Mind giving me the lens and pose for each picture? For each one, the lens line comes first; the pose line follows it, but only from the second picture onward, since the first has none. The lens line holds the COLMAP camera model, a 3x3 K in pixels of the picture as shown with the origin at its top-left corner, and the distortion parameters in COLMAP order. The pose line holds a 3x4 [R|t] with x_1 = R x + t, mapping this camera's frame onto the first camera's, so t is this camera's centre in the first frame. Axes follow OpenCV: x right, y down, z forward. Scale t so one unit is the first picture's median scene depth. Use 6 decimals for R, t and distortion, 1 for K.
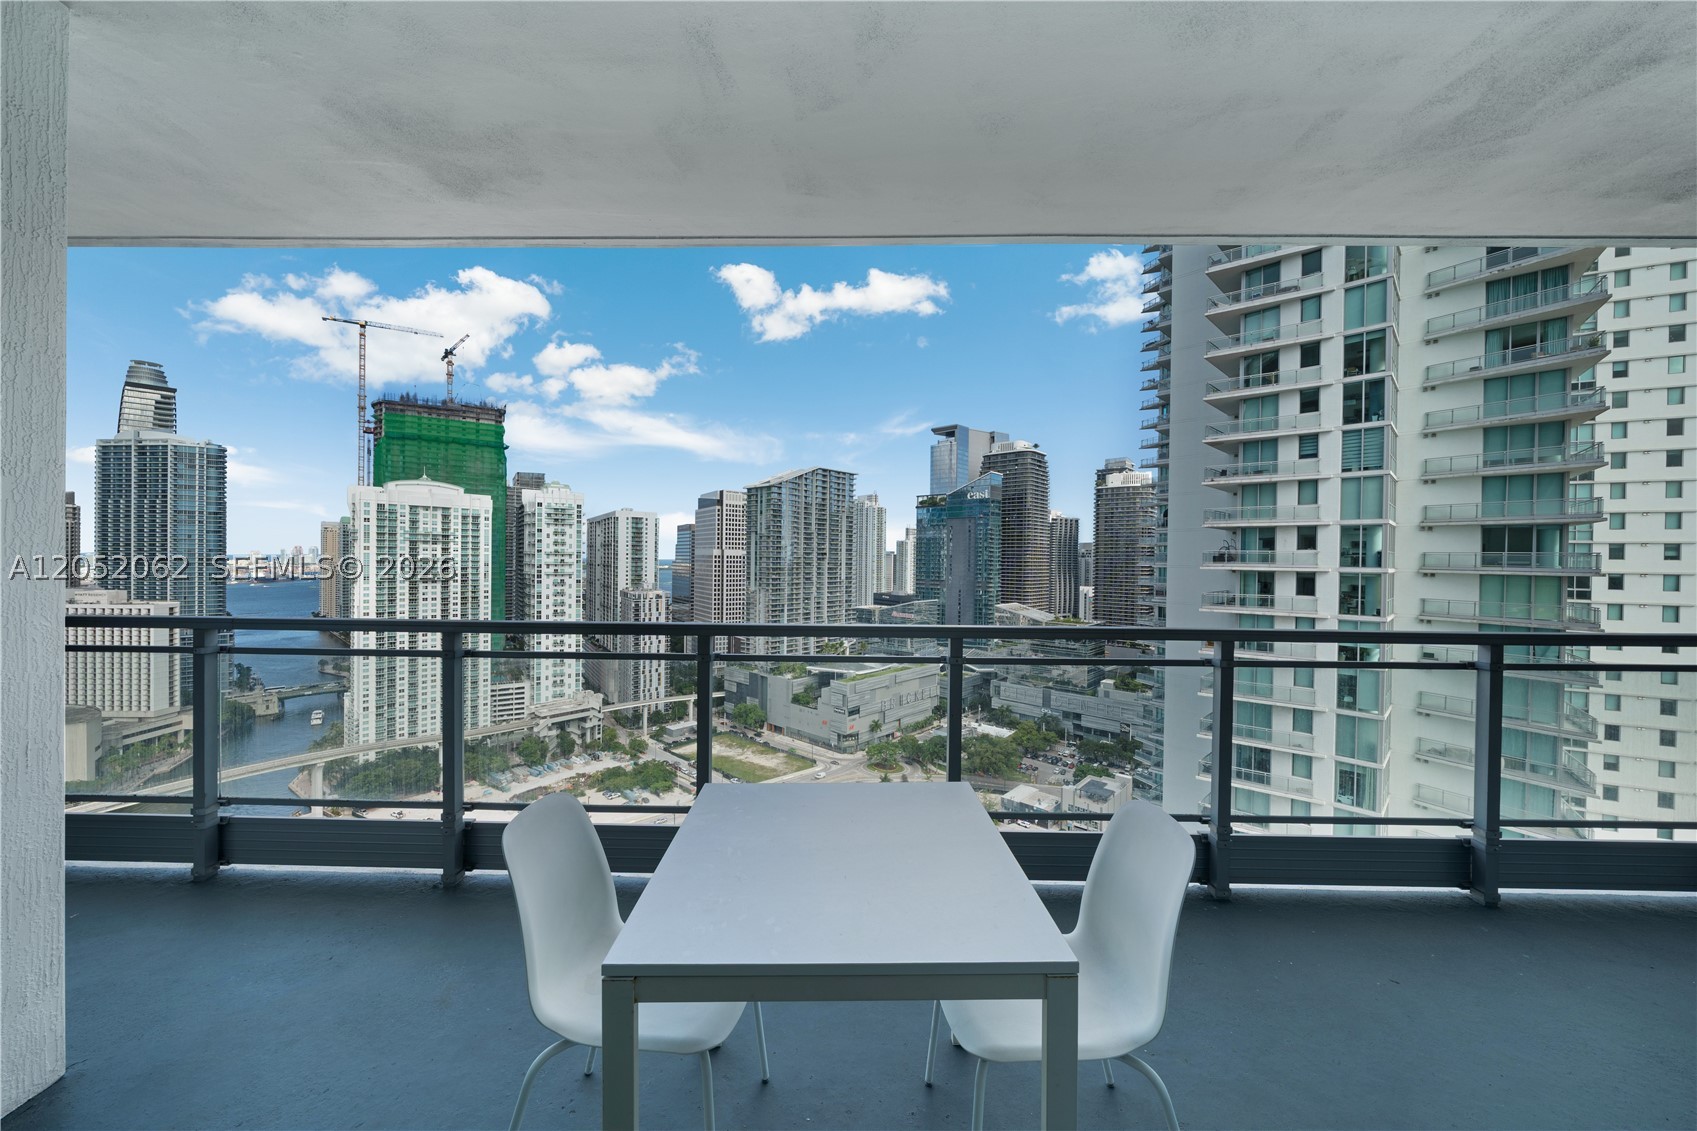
lens RADIAL K [[575.5, 0, 846.3], [0, 575.5, 562.1], [0, 0, 1]] dist [-0.014829, 0.001300]
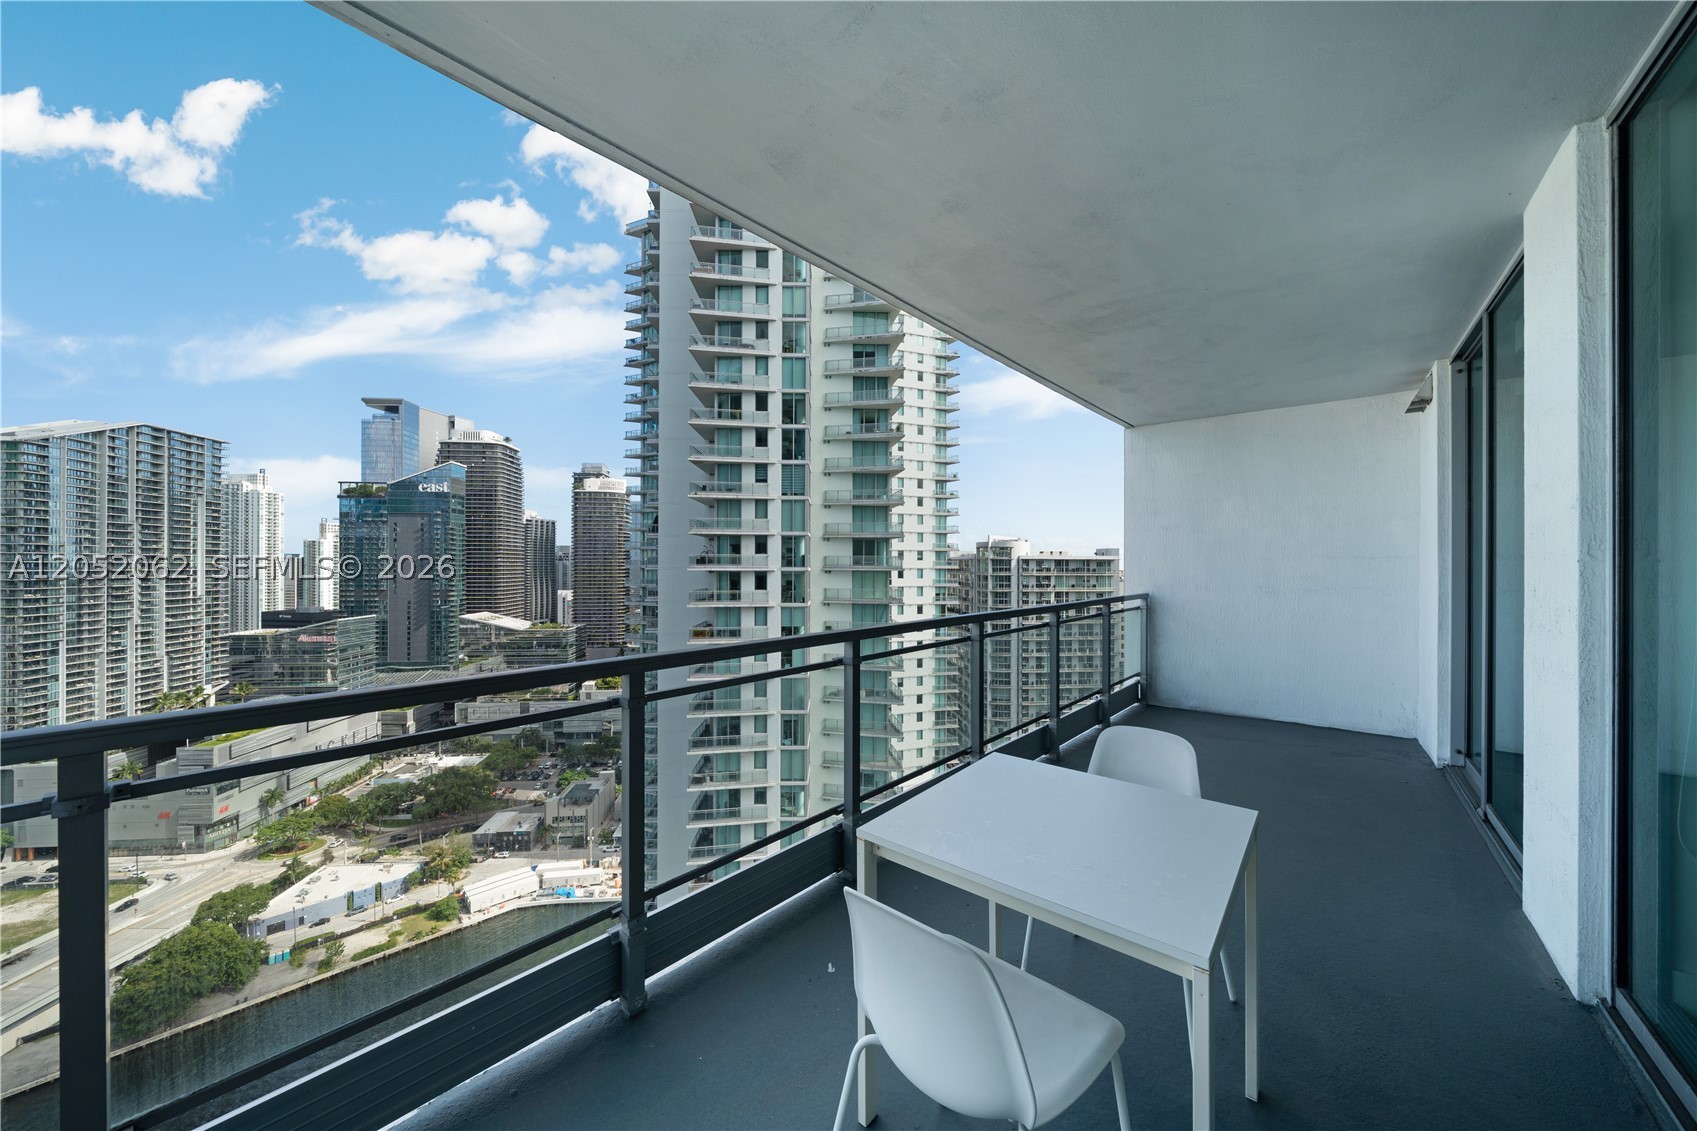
lens RADIAL K [[575.5, 0, 835.5], [0, 575.5, 565.6], [0, 0, 1]] dist [-0.014829, 0.001300]
pose [[0.665117, -0.012538, 0.746634, -0.020411], [0.011905, 0.999910, 0.006186, -0.000688], [-0.746644, 0.004774, 0.665207, 0.007775]]
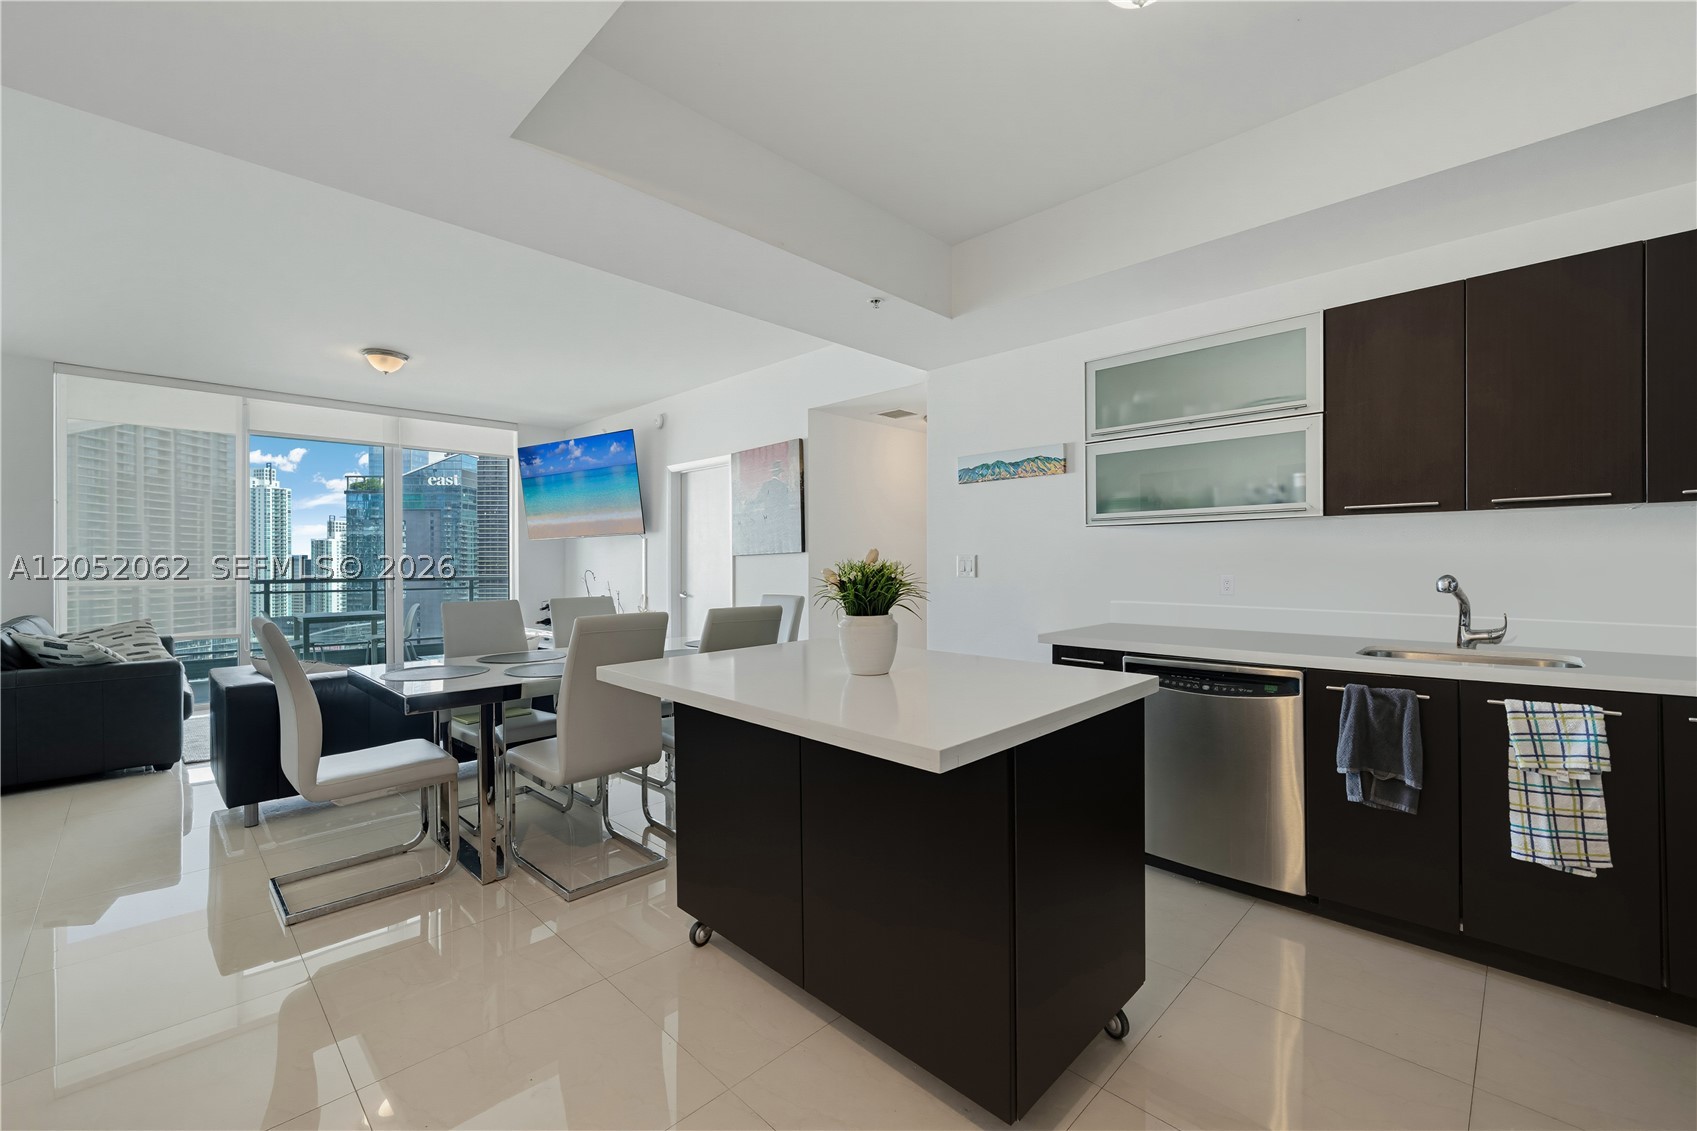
lens RADIAL K [[691.1, 0, 842.7], [0, 691.1, 575.5], [0, 0, 1]] dist [-0.012055, 0.001578]
pose [[0.731325, -0.023160, 0.681636, -0.031398], [0.015338, 0.999729, 0.017512, 0.003720], [-0.681857, -0.002352, 0.731482, -0.108582]]
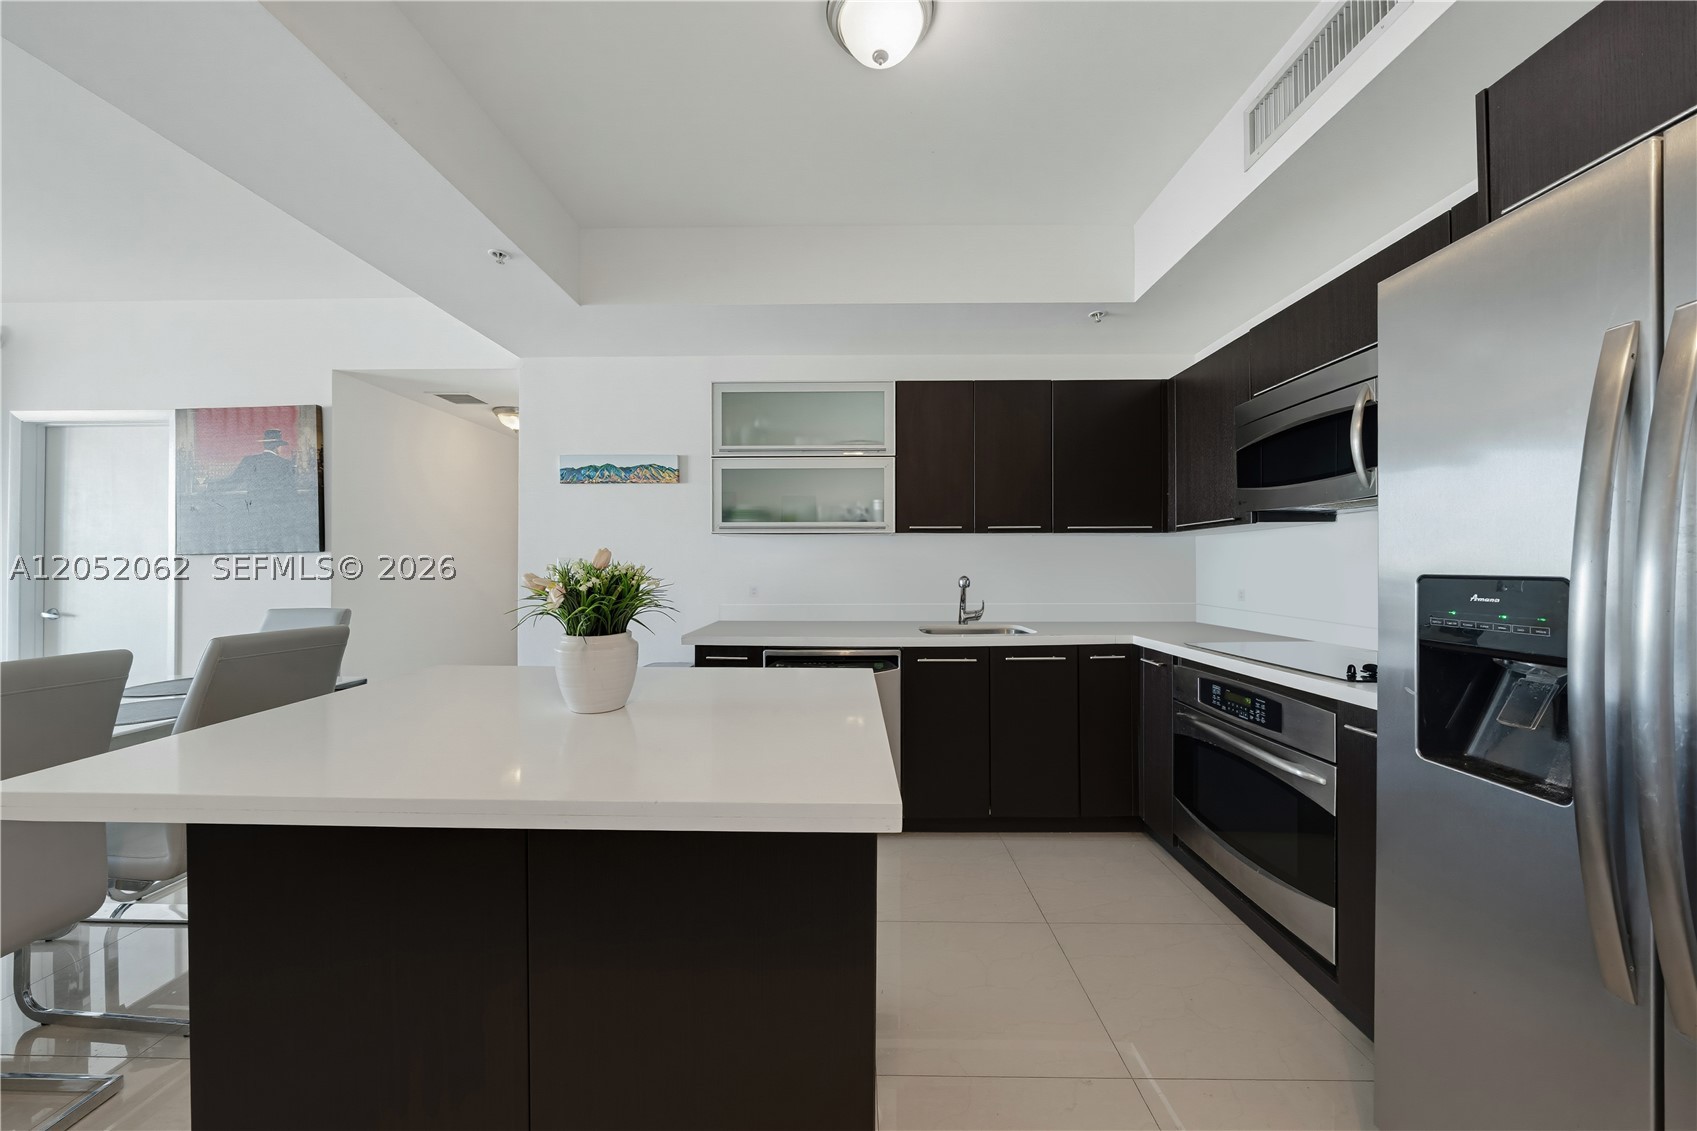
lens RADIAL K [[575.5, 0, 849.1], [0, 575.5, 567.4], [0, 0, 1]] dist [-0.014829, 0.001300]
pose [[0.048625, -0.010866, 0.998758, -0.030037], [0.007582, 0.999916, 0.010509, 0.003650], [-0.998788, 0.007062, 0.048703, -0.101842]]
